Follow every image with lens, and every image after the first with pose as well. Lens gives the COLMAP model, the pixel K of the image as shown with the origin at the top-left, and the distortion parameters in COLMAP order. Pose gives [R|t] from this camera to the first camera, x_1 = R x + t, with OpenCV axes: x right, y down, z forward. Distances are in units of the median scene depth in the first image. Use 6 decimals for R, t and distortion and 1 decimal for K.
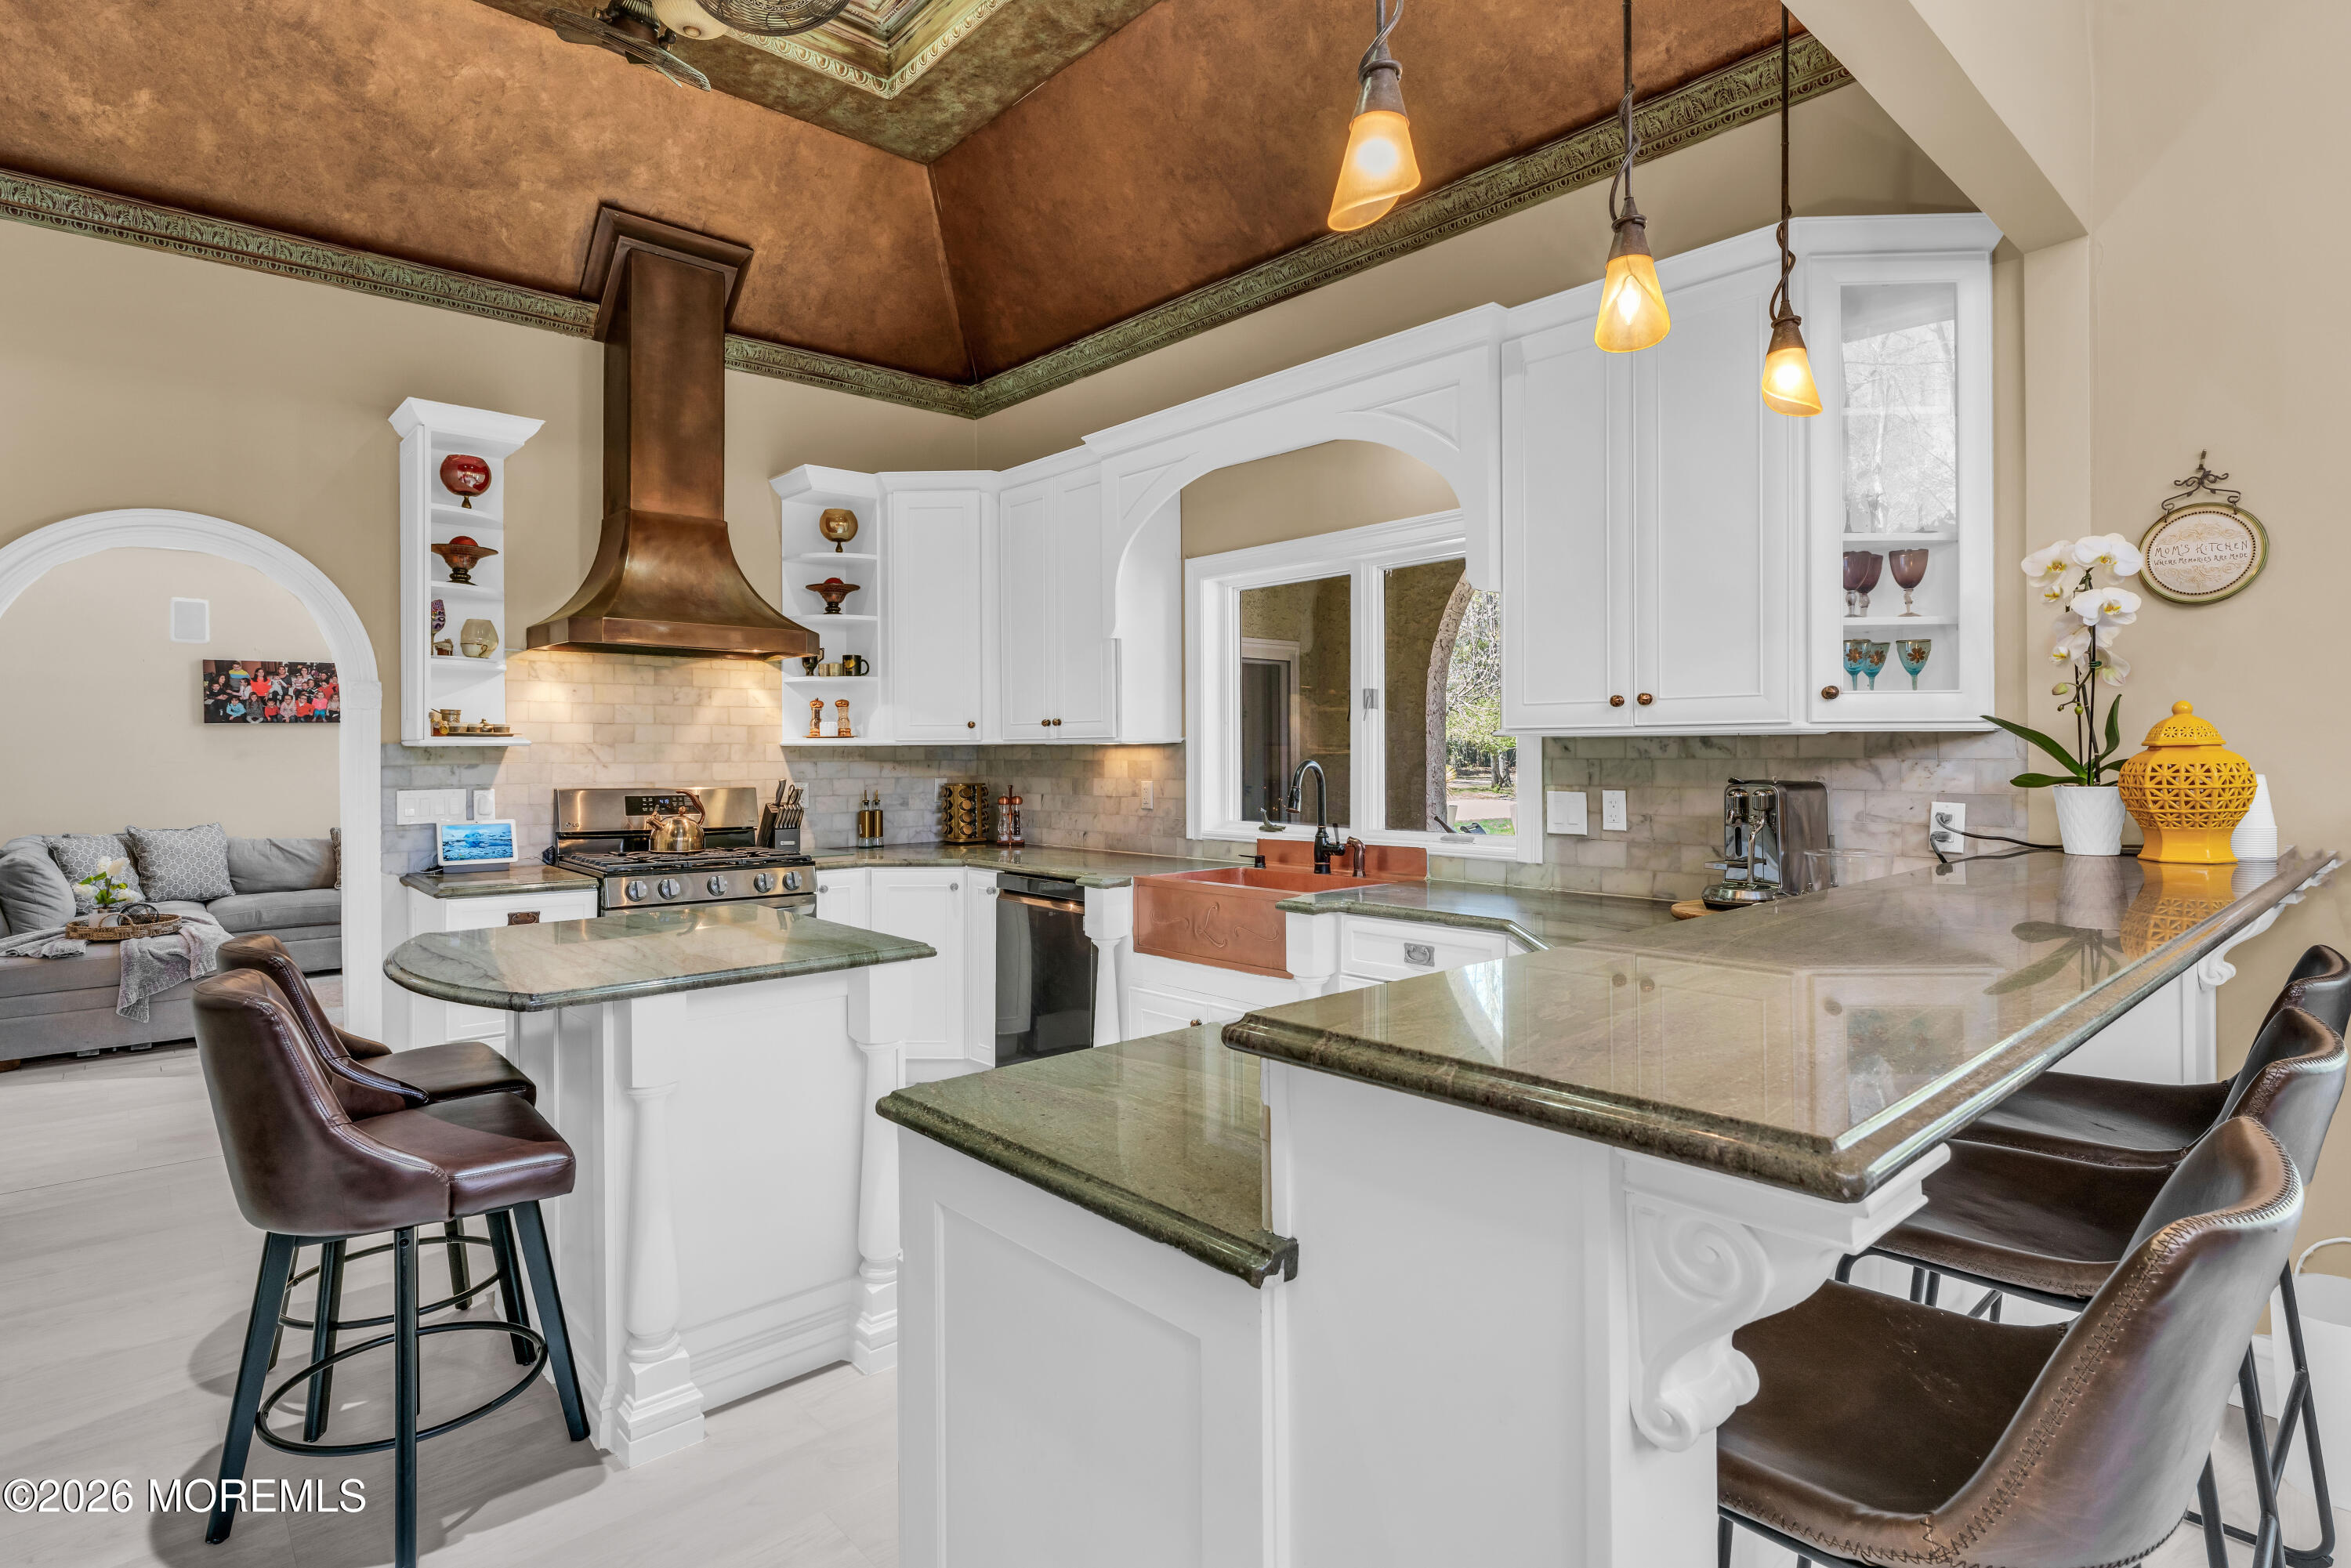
lens RADIAL K [[1191.3, 0, 1176.1], [0, 1191.3, 752.2], [0, 0, 1]] dist [-0.000857, 0.000816]
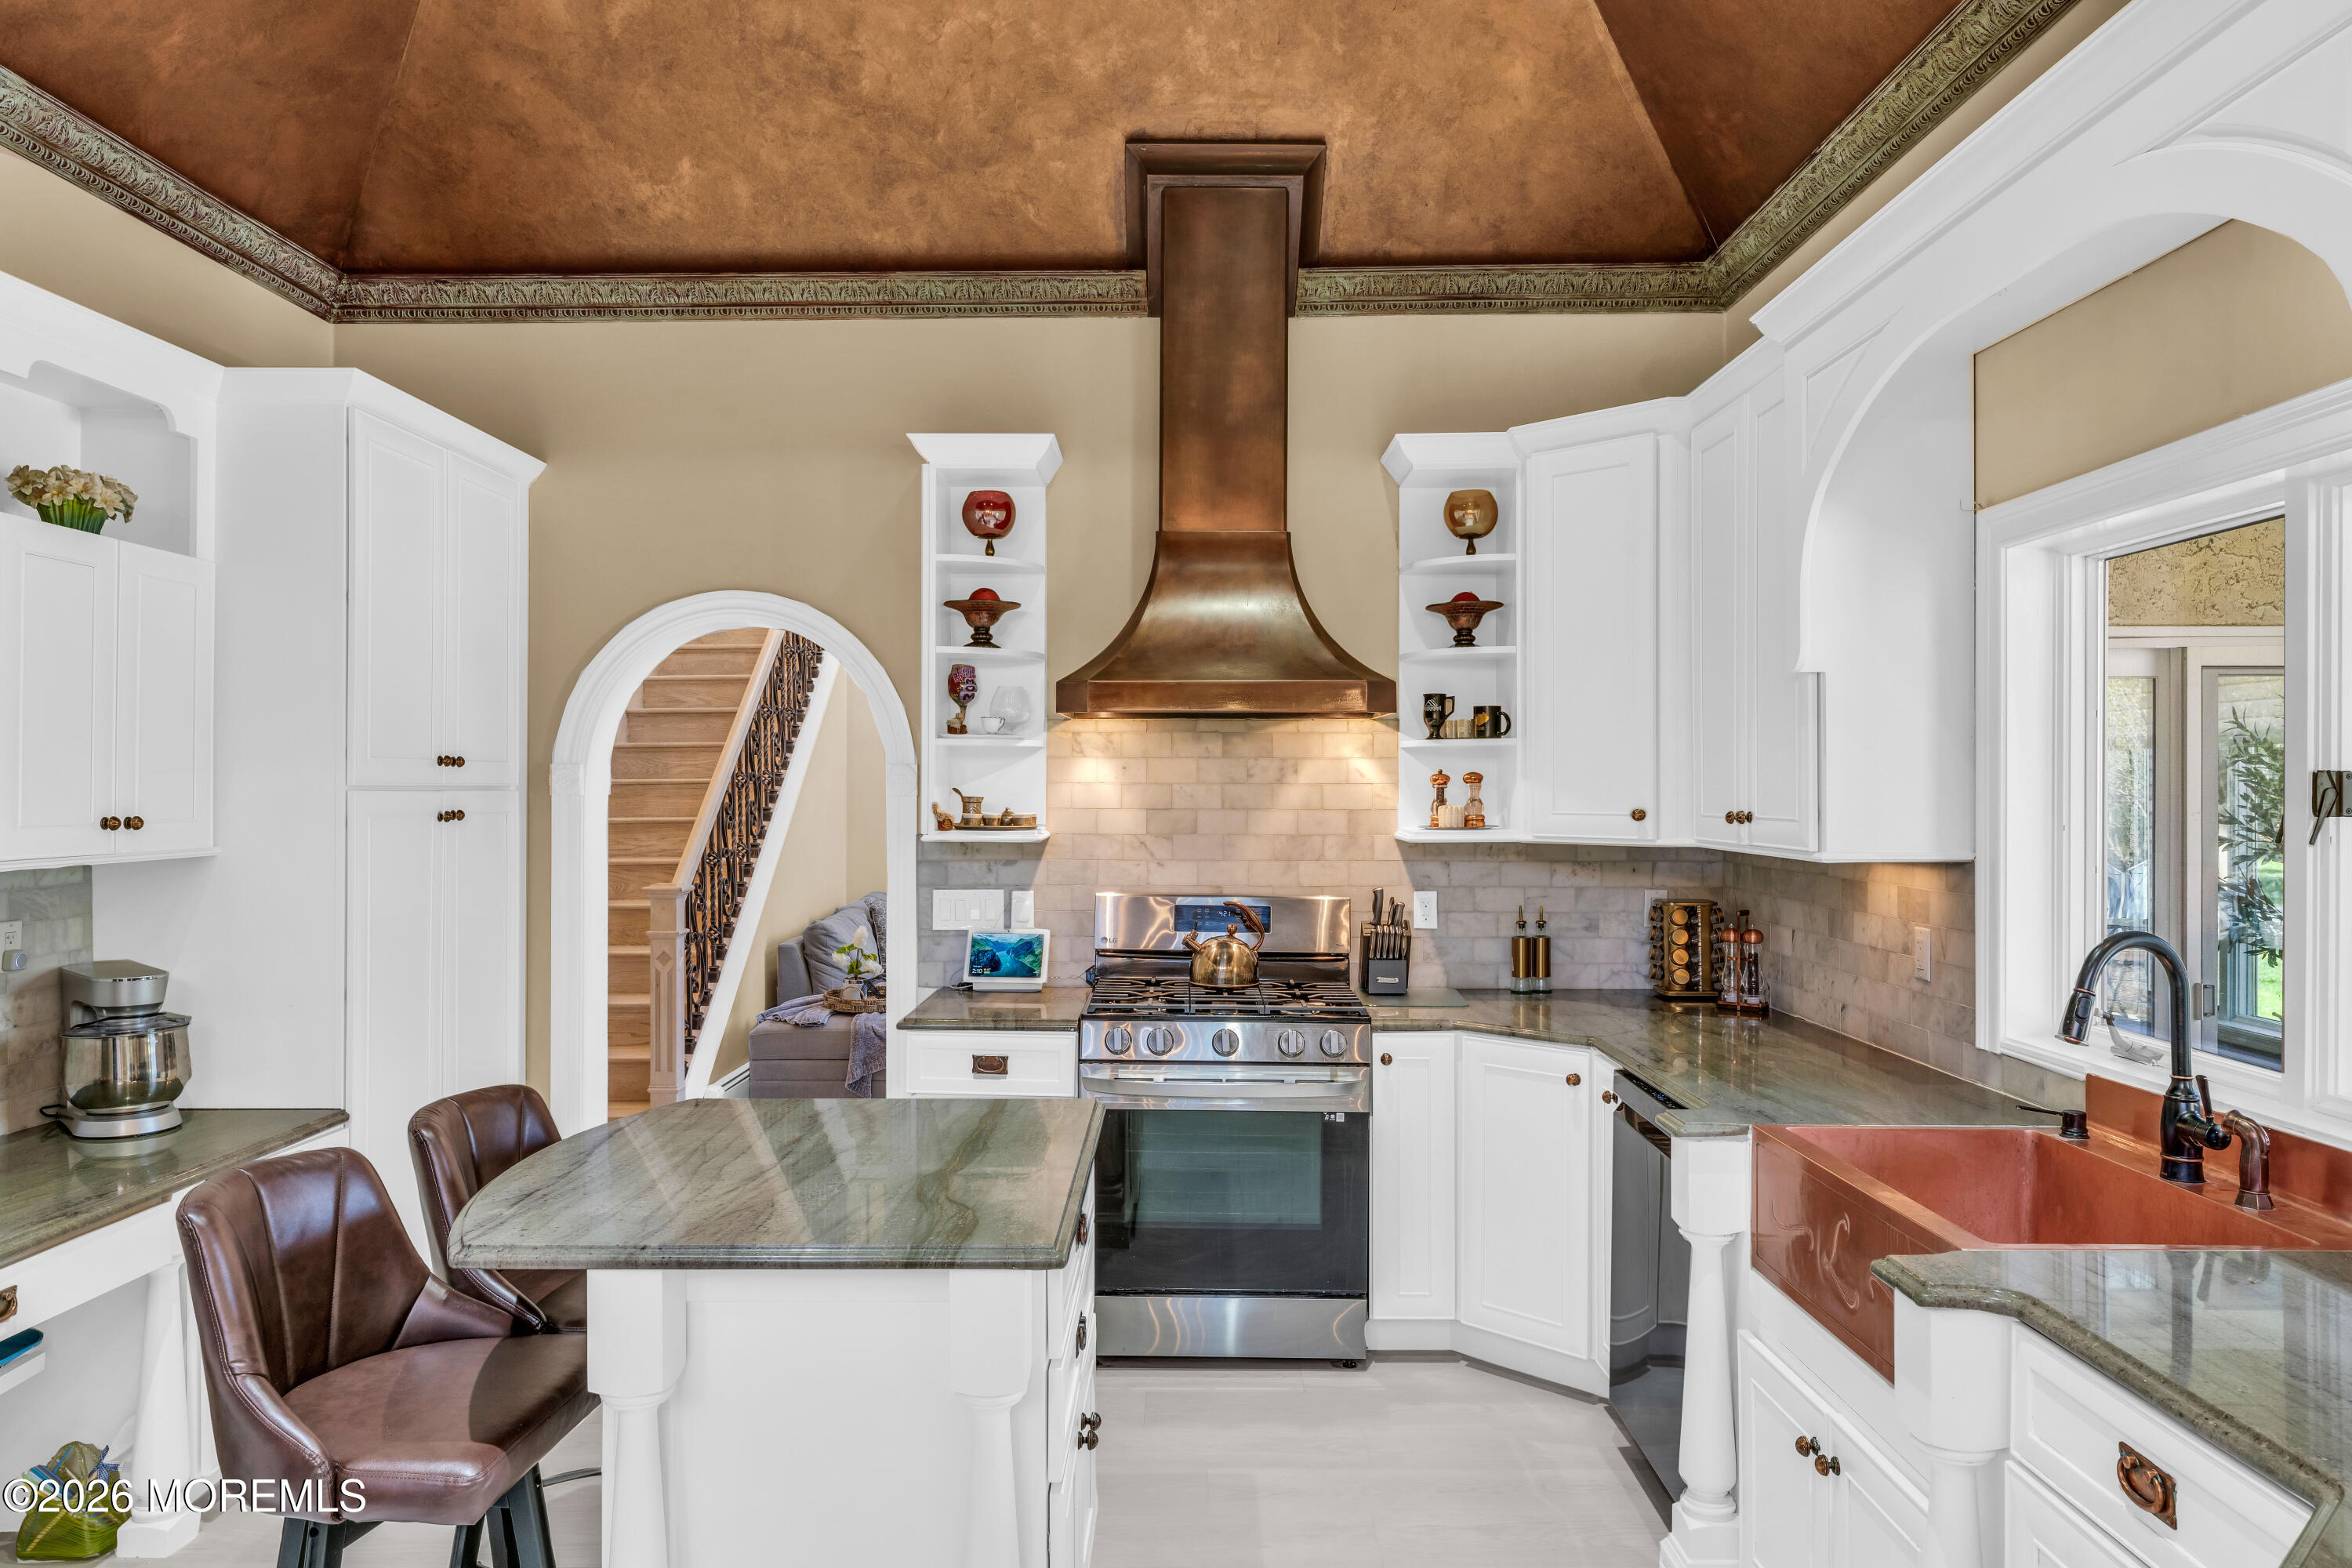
lens RADIAL K [[1553.7, 0, 1176.0], [0, 1553.7, 784.0], [0, 0, 1]] dist [0.005780, 0.000773]
pose [[0.736585, 0.004850, -0.676327, 0.212216], [-0.004098, 0.999988, 0.002707, -0.043535], [0.676332, 0.000777, 0.736596, 0.264062]]
